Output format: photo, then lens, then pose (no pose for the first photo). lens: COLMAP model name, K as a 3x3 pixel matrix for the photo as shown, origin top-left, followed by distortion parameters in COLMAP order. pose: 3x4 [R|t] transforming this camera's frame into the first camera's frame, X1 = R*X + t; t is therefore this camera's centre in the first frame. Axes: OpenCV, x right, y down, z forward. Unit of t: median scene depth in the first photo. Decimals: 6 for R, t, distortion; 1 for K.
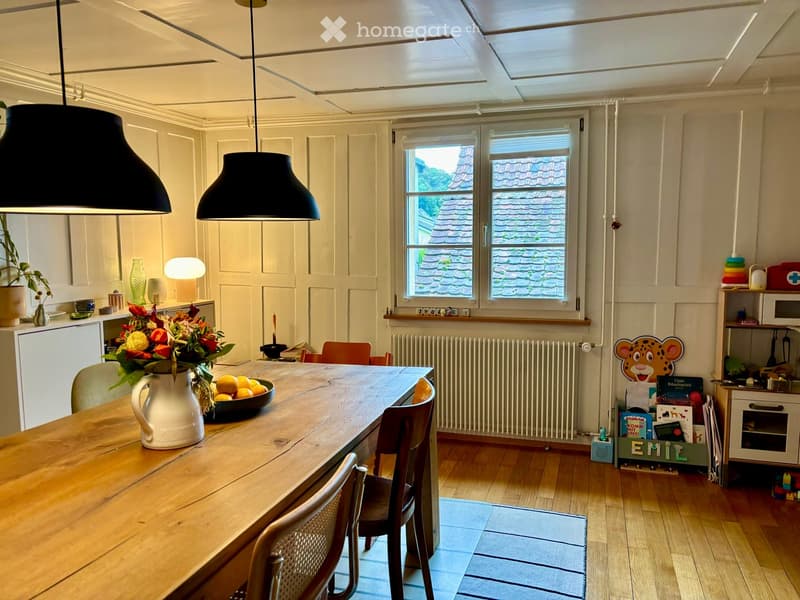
lens RADIAL K [[607.7, 0, 400.5], [0, 607.7, 297.7], [0, 0, 1]] dist [0.013834, 0.005584]
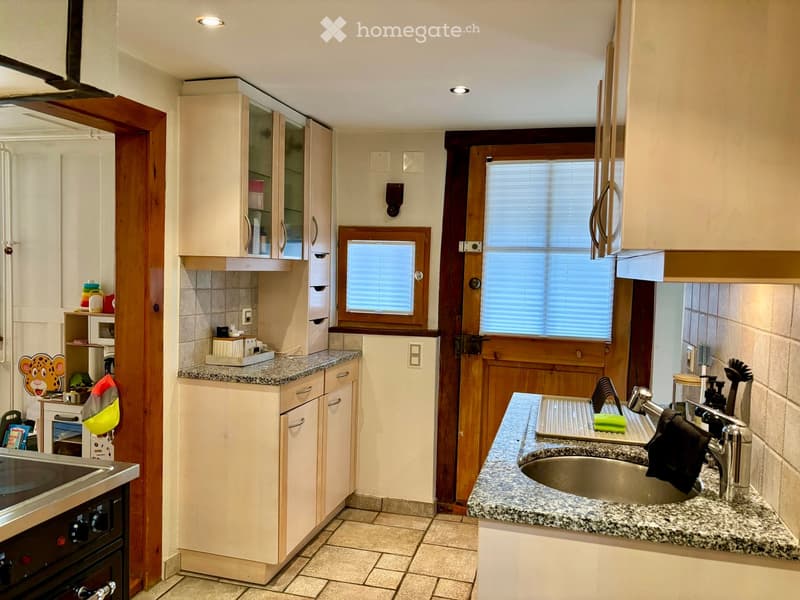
lens RADIAL K [[607.7, 0, 400.2], [0, 607.7, 300.9], [0, 0, 1]] dist [0.013834, 0.005584]
pose [[0.998088, 0.030451, 0.053783, 0.979594], [-0.028115, 0.998650, -0.043670, -0.001311], [-0.055040, 0.042074, 0.997597, -0.125601]]
